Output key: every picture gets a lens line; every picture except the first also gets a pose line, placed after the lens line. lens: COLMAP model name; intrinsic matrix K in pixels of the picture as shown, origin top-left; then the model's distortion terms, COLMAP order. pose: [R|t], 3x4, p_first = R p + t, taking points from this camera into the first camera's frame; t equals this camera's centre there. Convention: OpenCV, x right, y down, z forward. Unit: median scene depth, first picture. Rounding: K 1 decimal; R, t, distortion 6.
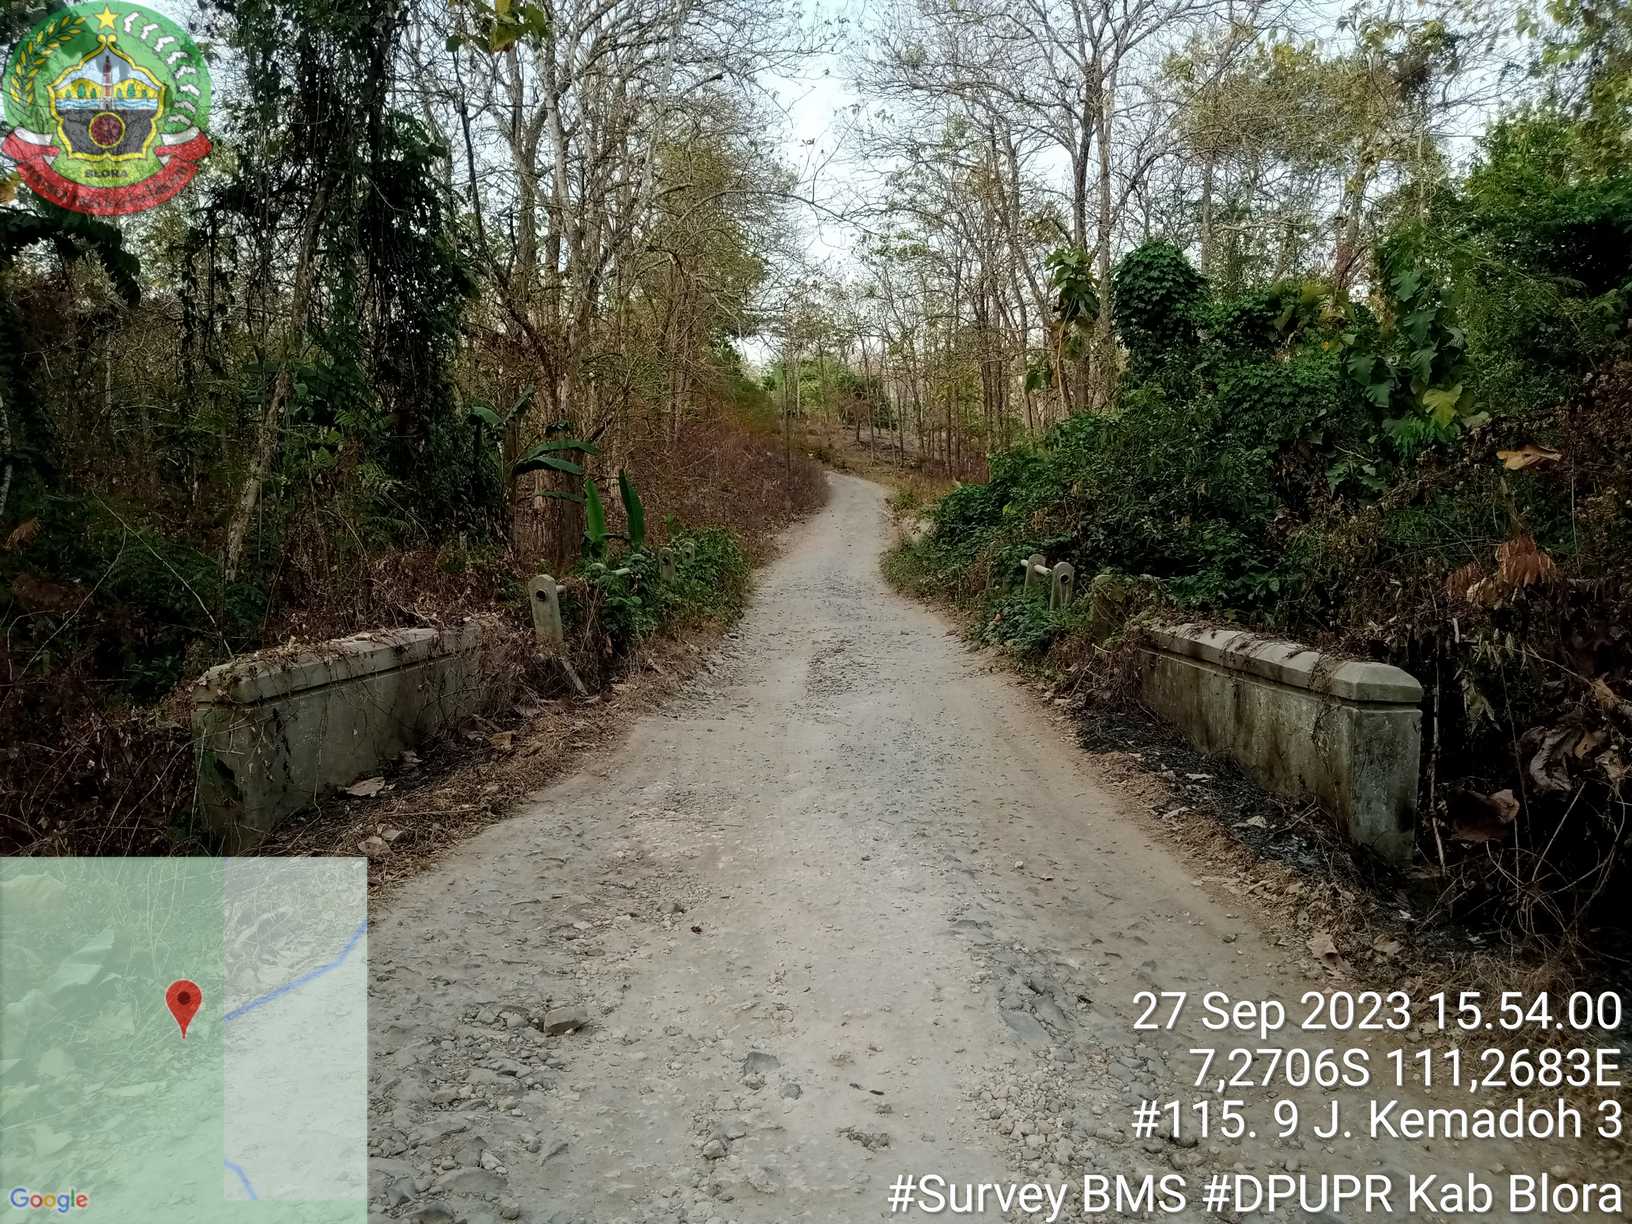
lens RADIAL K [[1290.5, 0, 831.4], [0, 1290.5, 665.4], [0, 0, 1]] dist [0.018325, -0.064992]
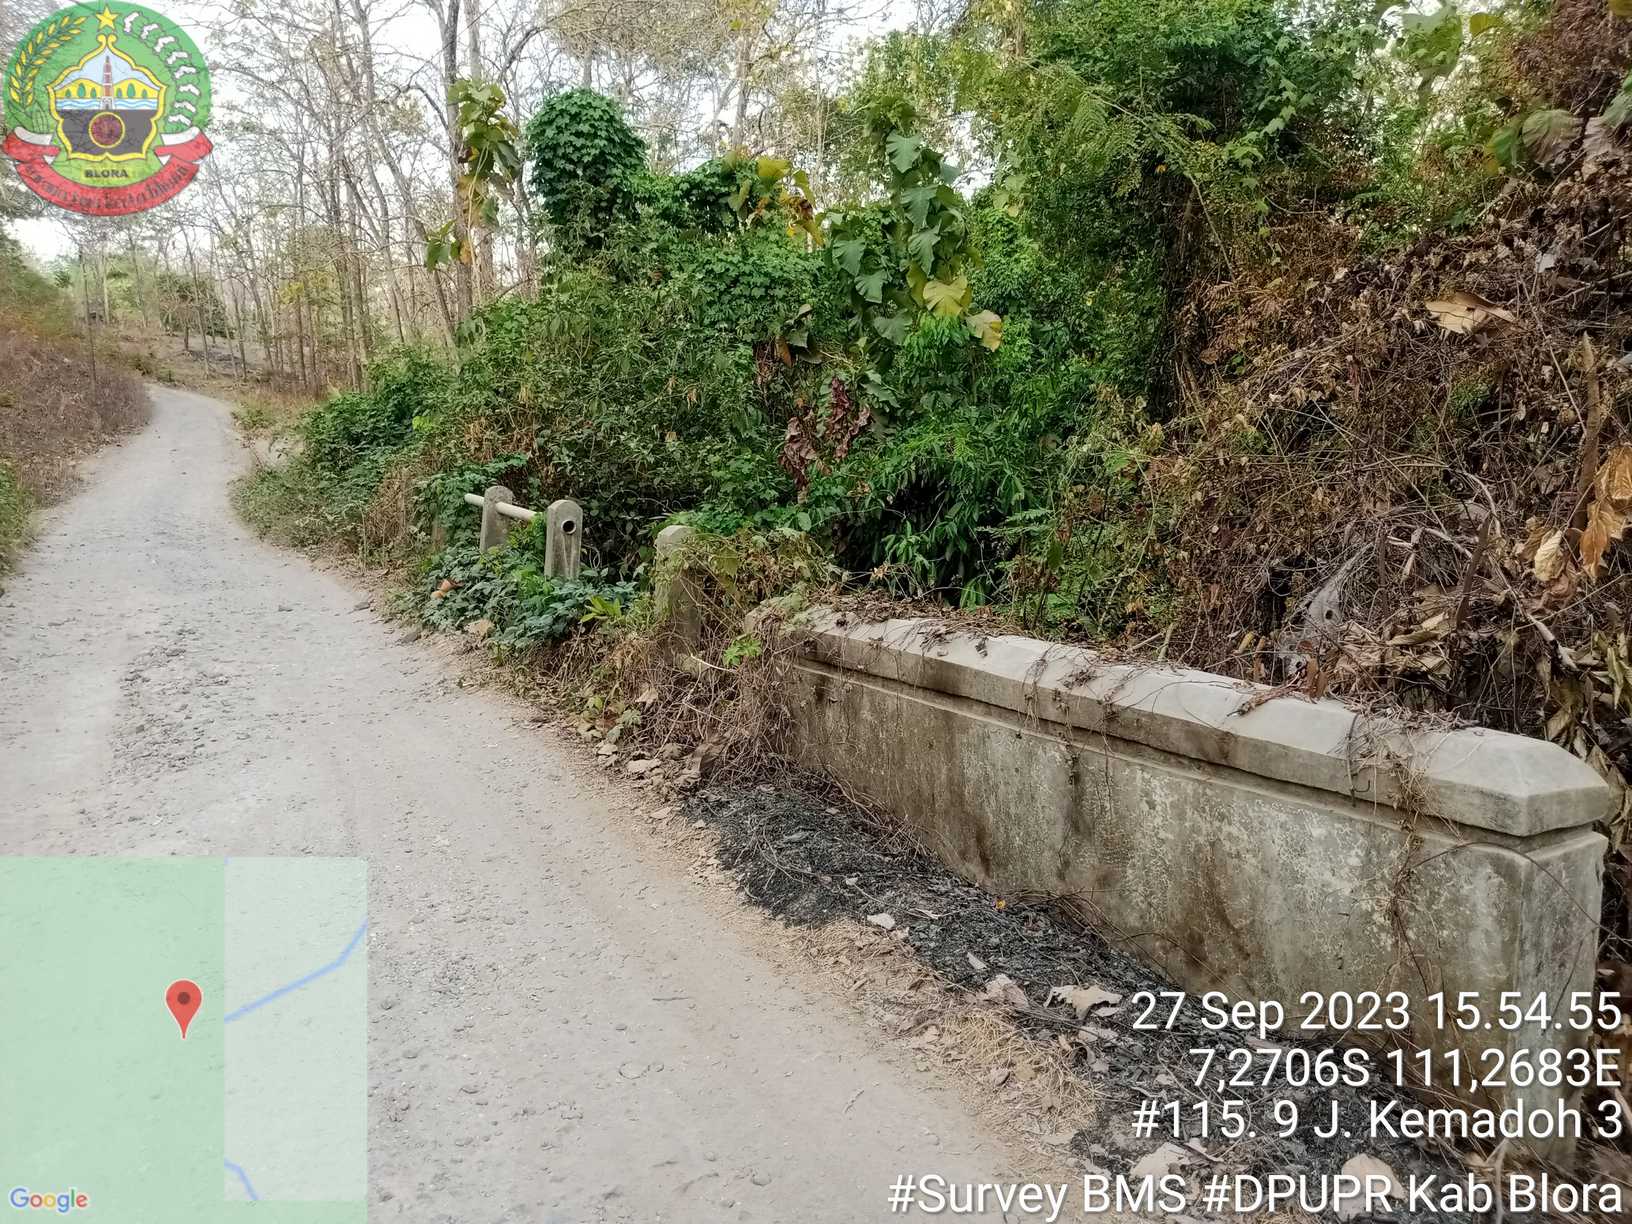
lens RADIAL K [[1290.5, 0, 820.9], [0, 1290.5, 621.7], [0, 0, 1]] dist [0.018325, -0.064992]
pose [[0.891825, -0.065628, 0.447595, 0.003723], [0.054040, 0.997791, 0.038626, -0.022066], [-0.449142, -0.010259, 0.893402, 0.218958]]
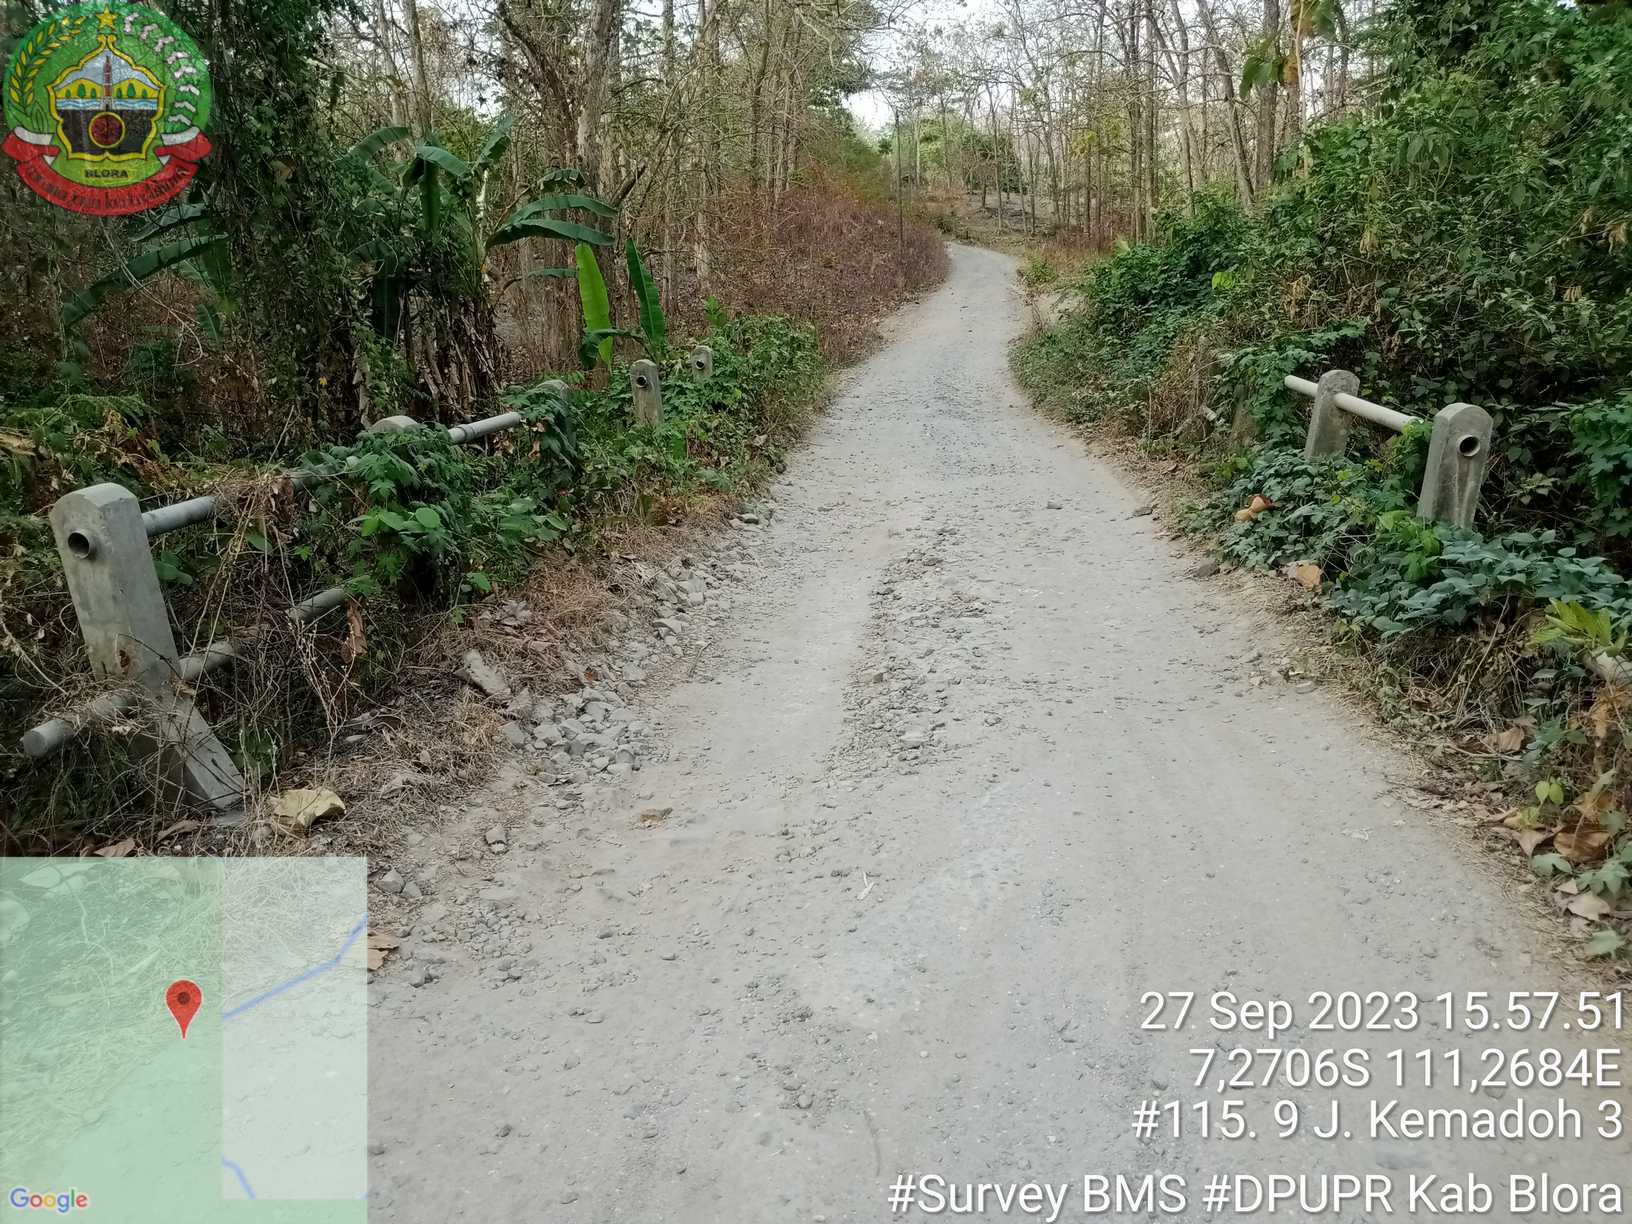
lens RADIAL K [[1290.5, 0, 815.6], [0, 1290.5, 605.9], [0, 0, 1]] dist [0.018325, -0.064992]
pose [[0.994224, 0.004520, -0.107233, 0.009819], [0.008490, 0.992670, 0.120561, -0.038498], [0.106992, -0.120775, 0.986897, 0.319886]]
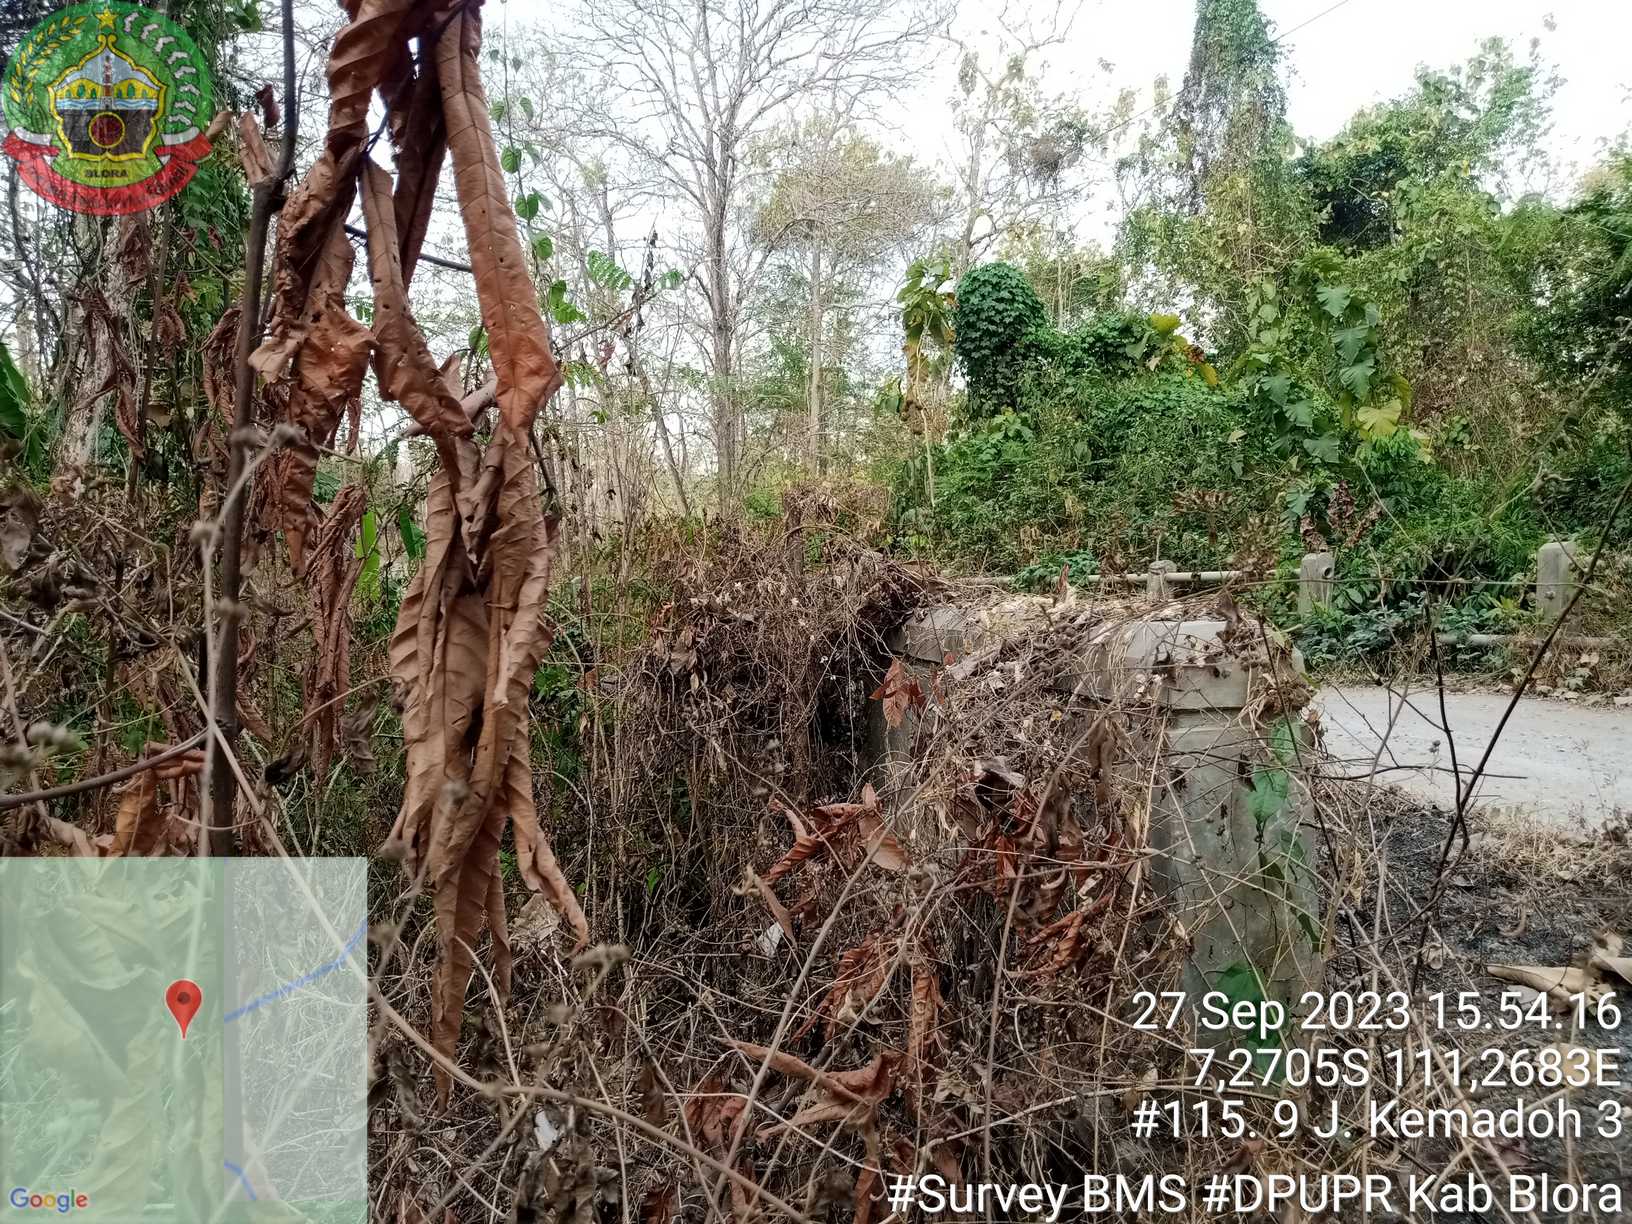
lens RADIAL K [[1290.5, 0, 816.3], [0, 1290.5, 636.4], [0, 0, 1]] dist [0.018325, -0.064992]
pose [[0.923906, -0.030792, 0.381379, -0.238655], [0.068006, 0.994101, -0.084484, 0.011311], [-0.376528, 0.103991, 0.920550, 0.219594]]
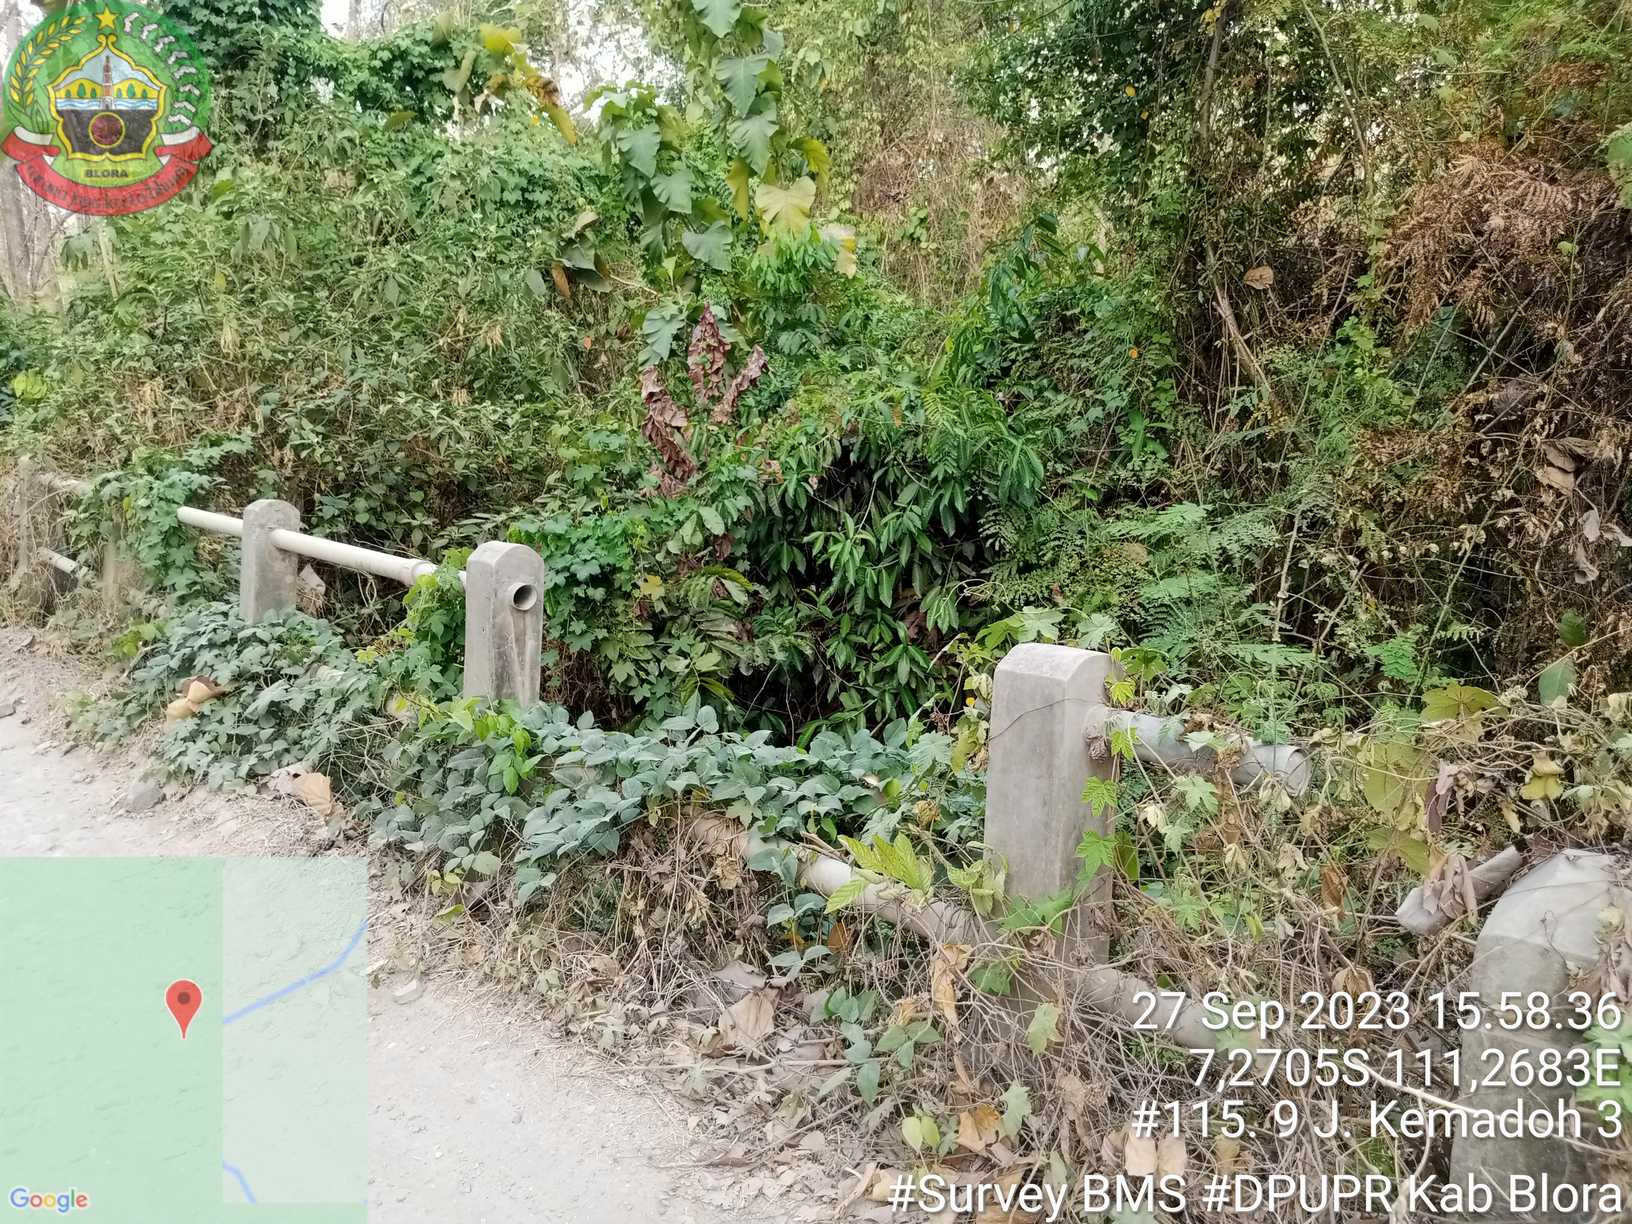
lens RADIAL K [[1290.5, 0, 813.5], [0, 1290.5, 613.4], [0, 0, 1]] dist [0.018325, -0.064992]
pose [[0.722836, -0.139138, 0.676867, 0.010033], [0.099421, 0.990268, 0.097388, -0.049106], [-0.683830, -0.003100, 0.729635, 0.408362]]
